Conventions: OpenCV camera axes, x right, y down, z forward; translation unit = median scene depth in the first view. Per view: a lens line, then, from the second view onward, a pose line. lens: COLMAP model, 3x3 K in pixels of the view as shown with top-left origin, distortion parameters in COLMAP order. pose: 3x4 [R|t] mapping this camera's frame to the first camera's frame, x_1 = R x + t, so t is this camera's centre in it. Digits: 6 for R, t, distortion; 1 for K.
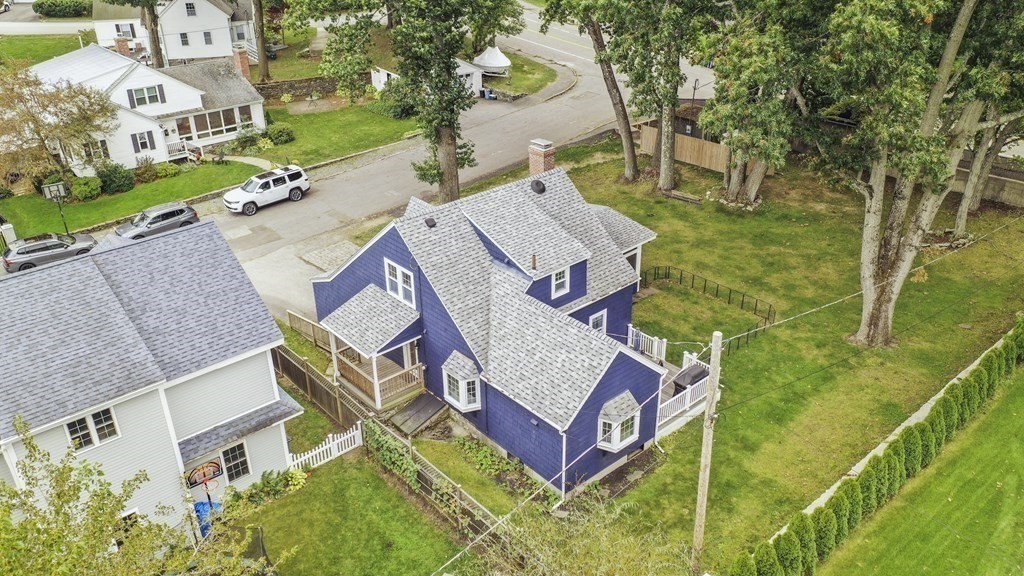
lens RADIAL K [[804.7, 0, 512.0], [0, 804.7, 288.0], [0, 0, 1]] dist [0.002449, 0.000280]
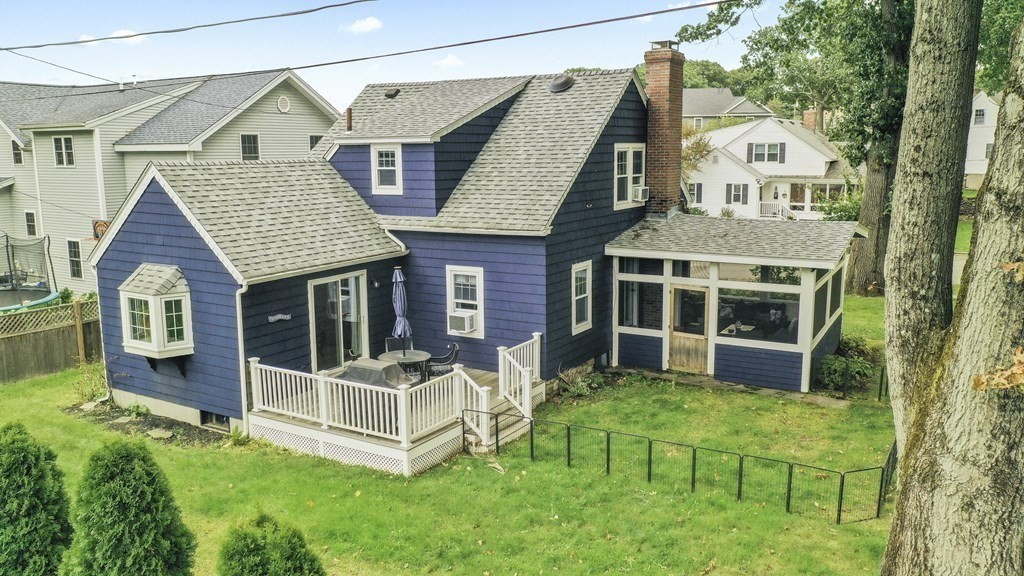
lens RADIAL K [[804.7, 0, 512.0], [0, 804.7, 288.0], [0, 0, 1]] dist [0.002449, 0.000280]
pose [[0.290597, 0.170084, -0.941608, 0.376489], [-0.438786, 0.898191, 0.026824, 0.008306], [0.850306, 0.405370, 0.335642, 0.503860]]
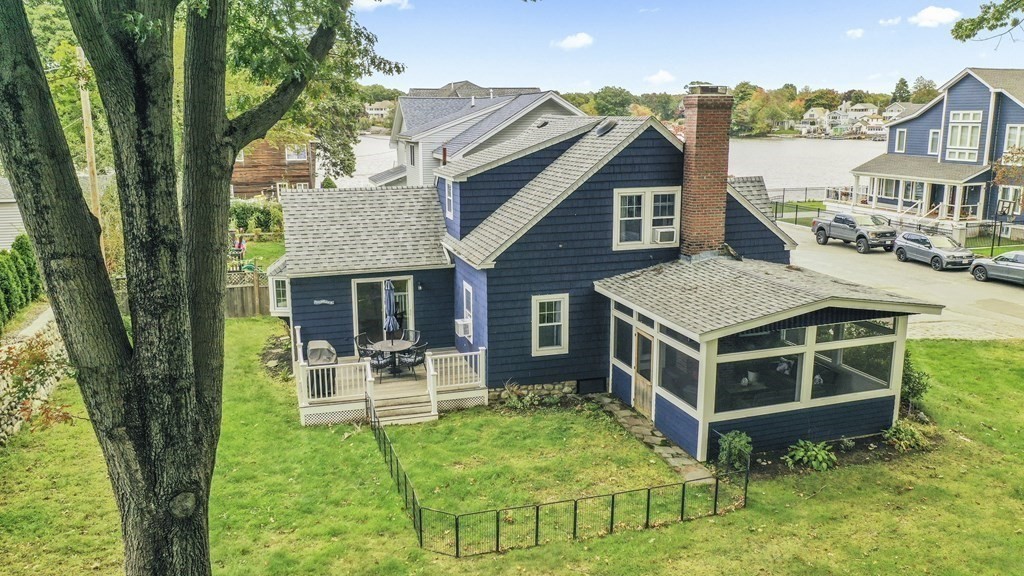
lens RADIAL K [[804.7, 0, 512.0], [0, 804.7, 288.0], [0, 0, 1]] dist [0.002449, 0.000280]
pose [[-0.422049, 0.204049, -0.883311, 0.410251], [-0.412187, 0.824619, 0.387435, -0.148175], [0.807451, 0.527606, -0.263923, 0.721919]]
